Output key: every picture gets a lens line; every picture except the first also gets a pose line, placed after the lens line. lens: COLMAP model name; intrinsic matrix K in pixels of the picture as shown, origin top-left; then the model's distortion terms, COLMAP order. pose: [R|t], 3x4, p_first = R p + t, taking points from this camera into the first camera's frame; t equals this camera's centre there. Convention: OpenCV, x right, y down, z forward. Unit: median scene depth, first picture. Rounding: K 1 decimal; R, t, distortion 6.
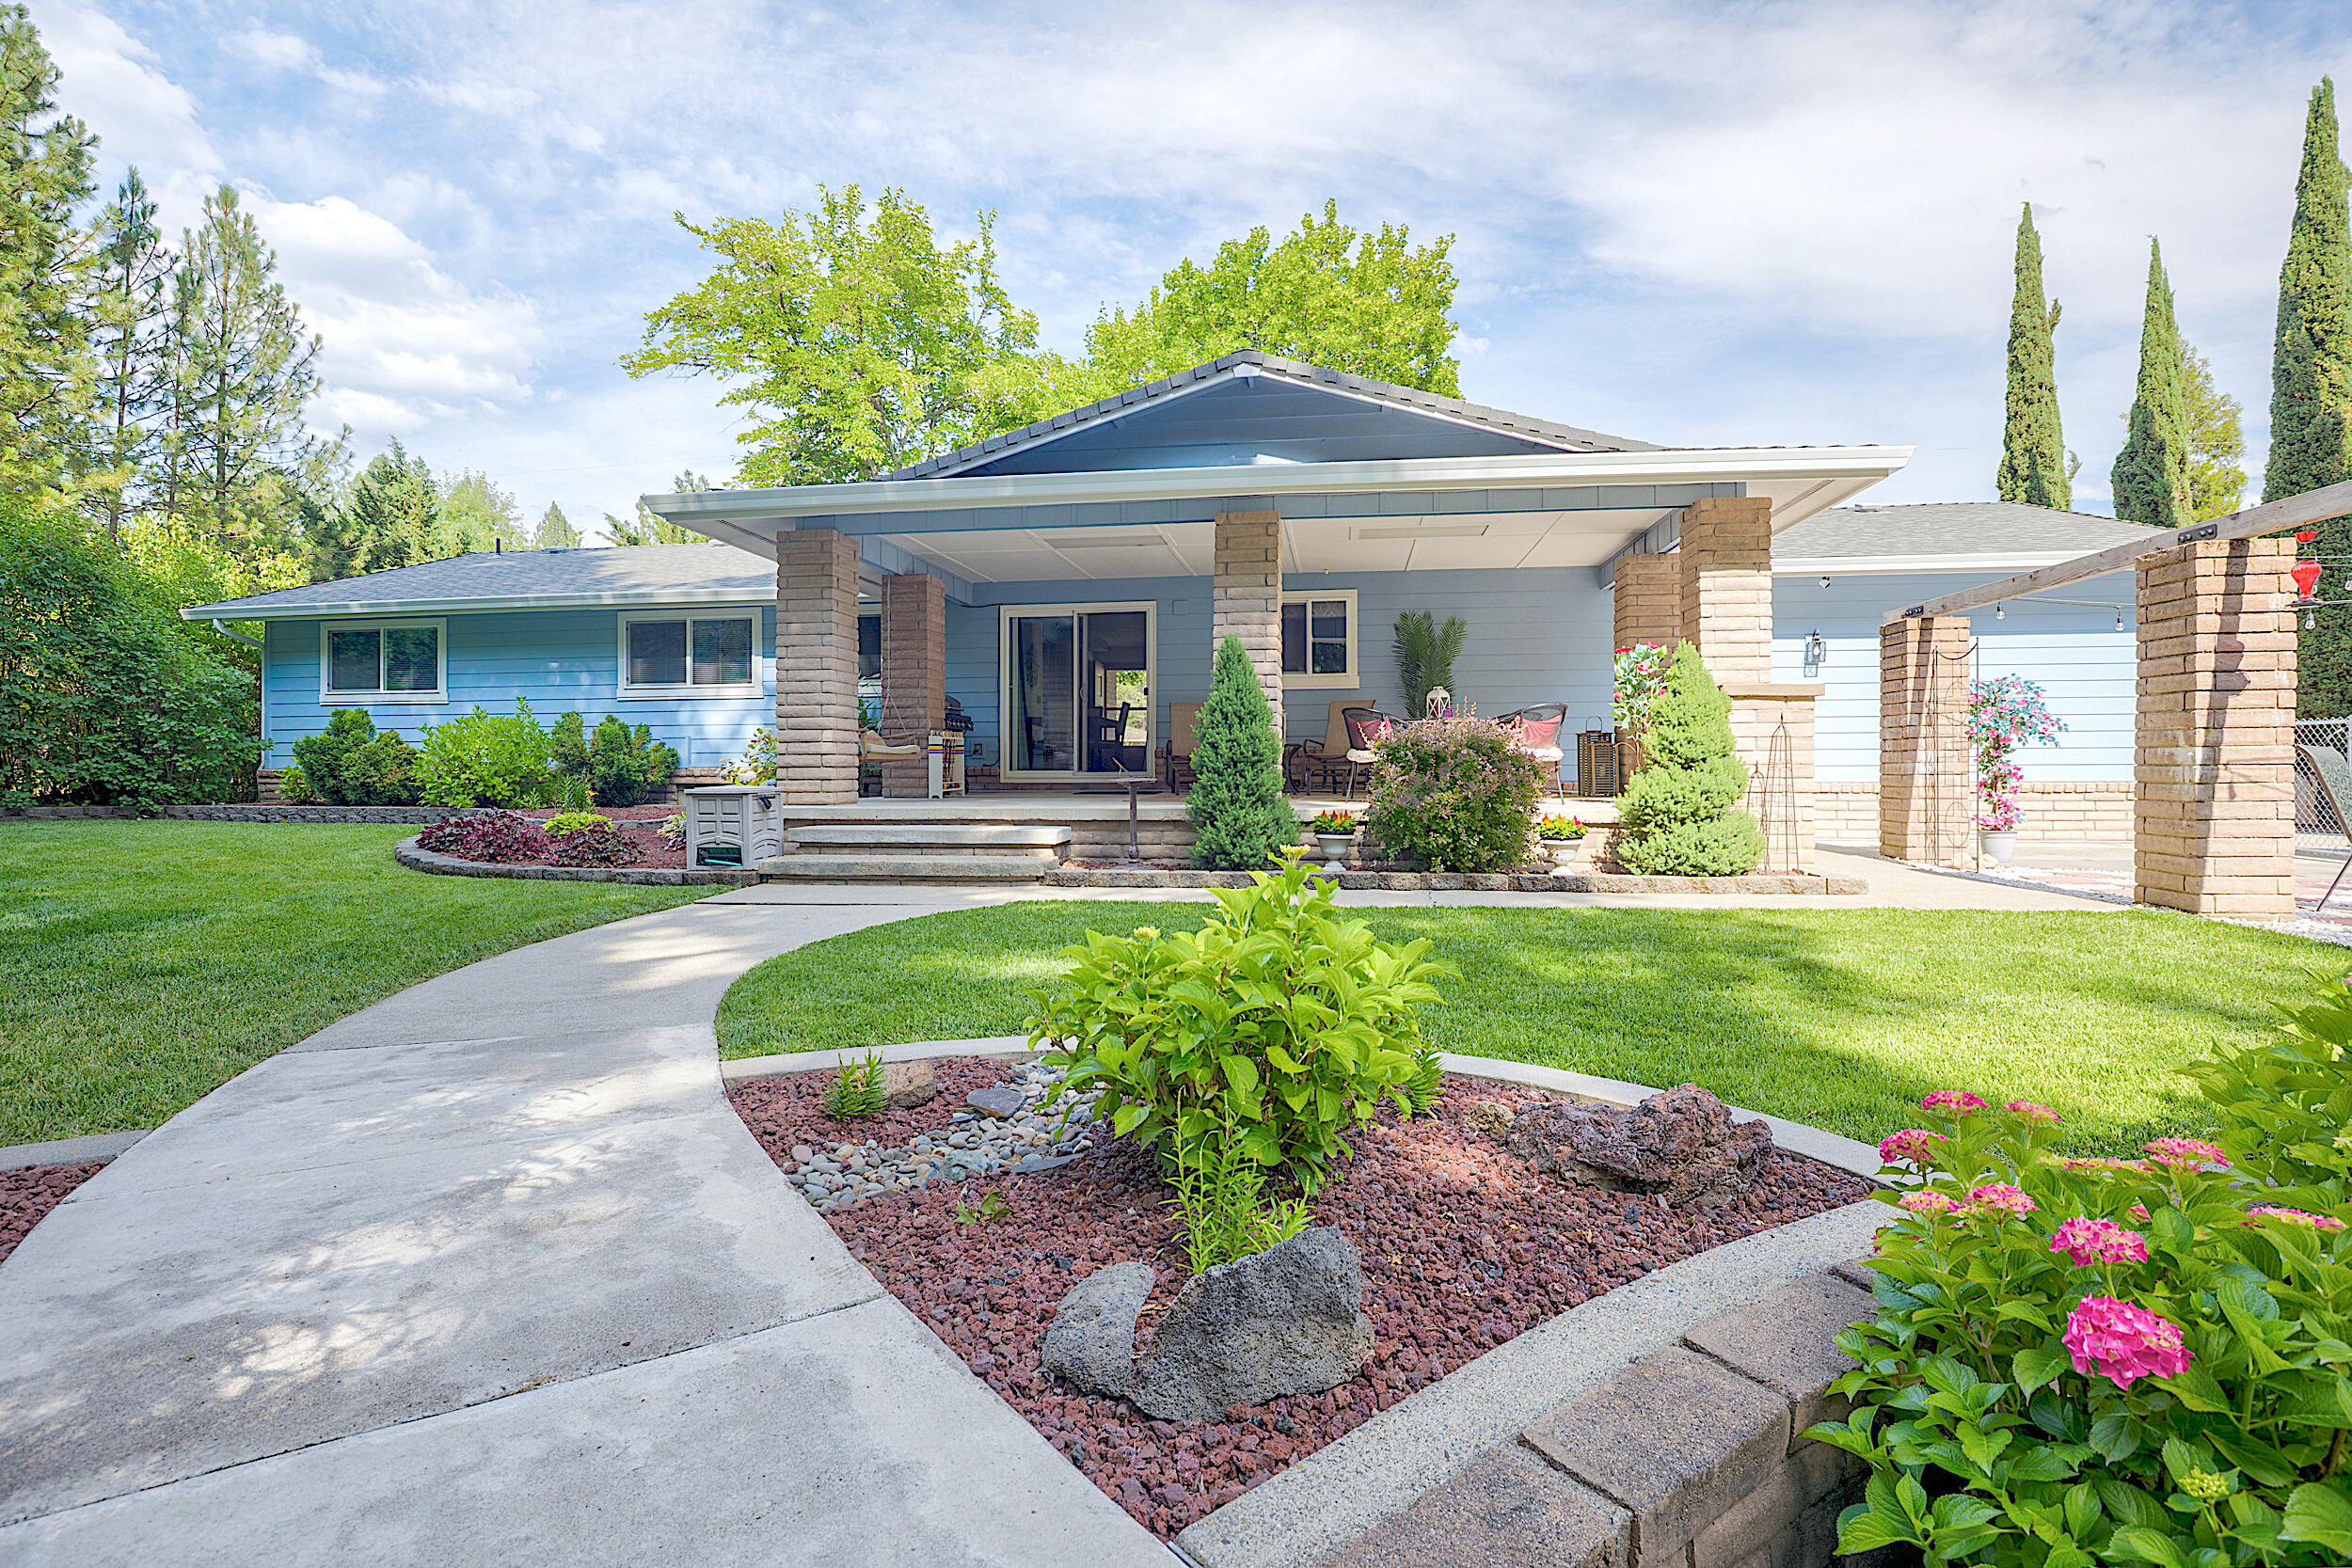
lens RADIAL K [[1102.6, 0, 1172.9], [0, 1102.6, 781.7], [0, 0, 1]] dist [-0.005805, 0.000140]
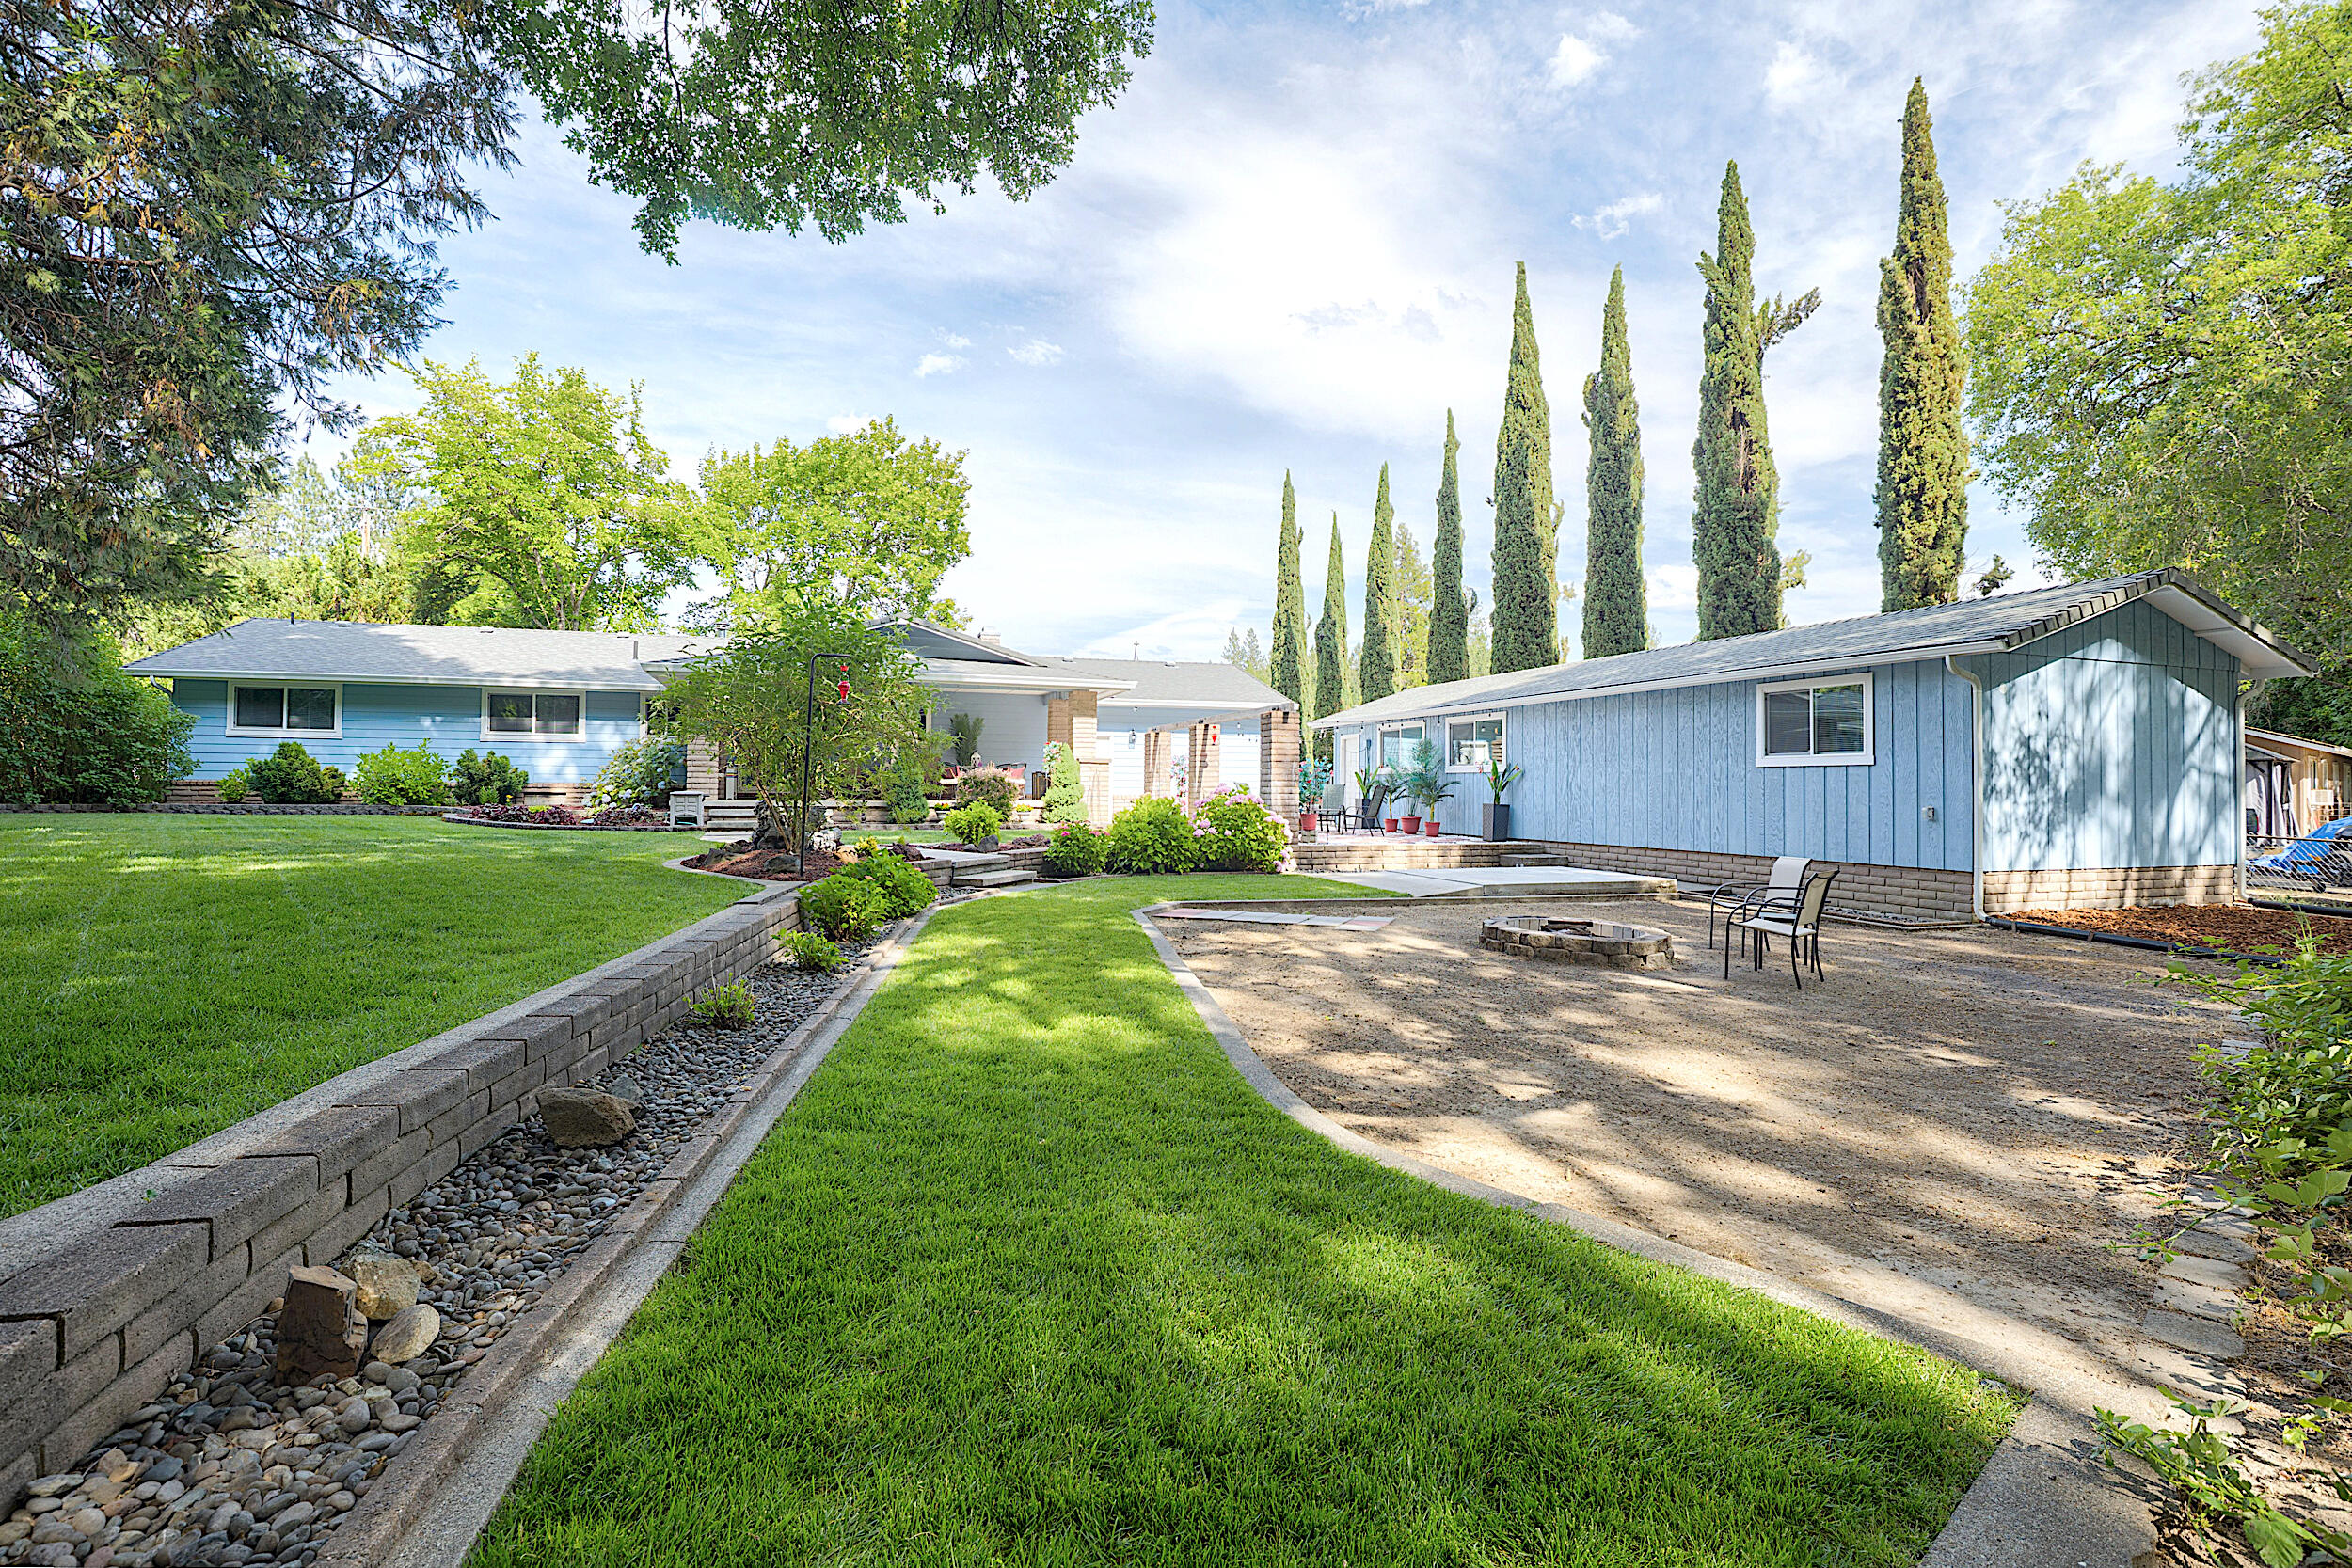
lens RADIAL K [[1102.6, 0, 1172.5], [0, 1102.6, 788.9], [0, 0, 1]] dist [-0.005805, 0.000140]
pose [[0.897232, 0.010332, 0.441438, -0.317073], [-0.005131, 0.999903, -0.012973, 0.014632], [-0.441529, 0.009375, 0.897198, -0.982582]]
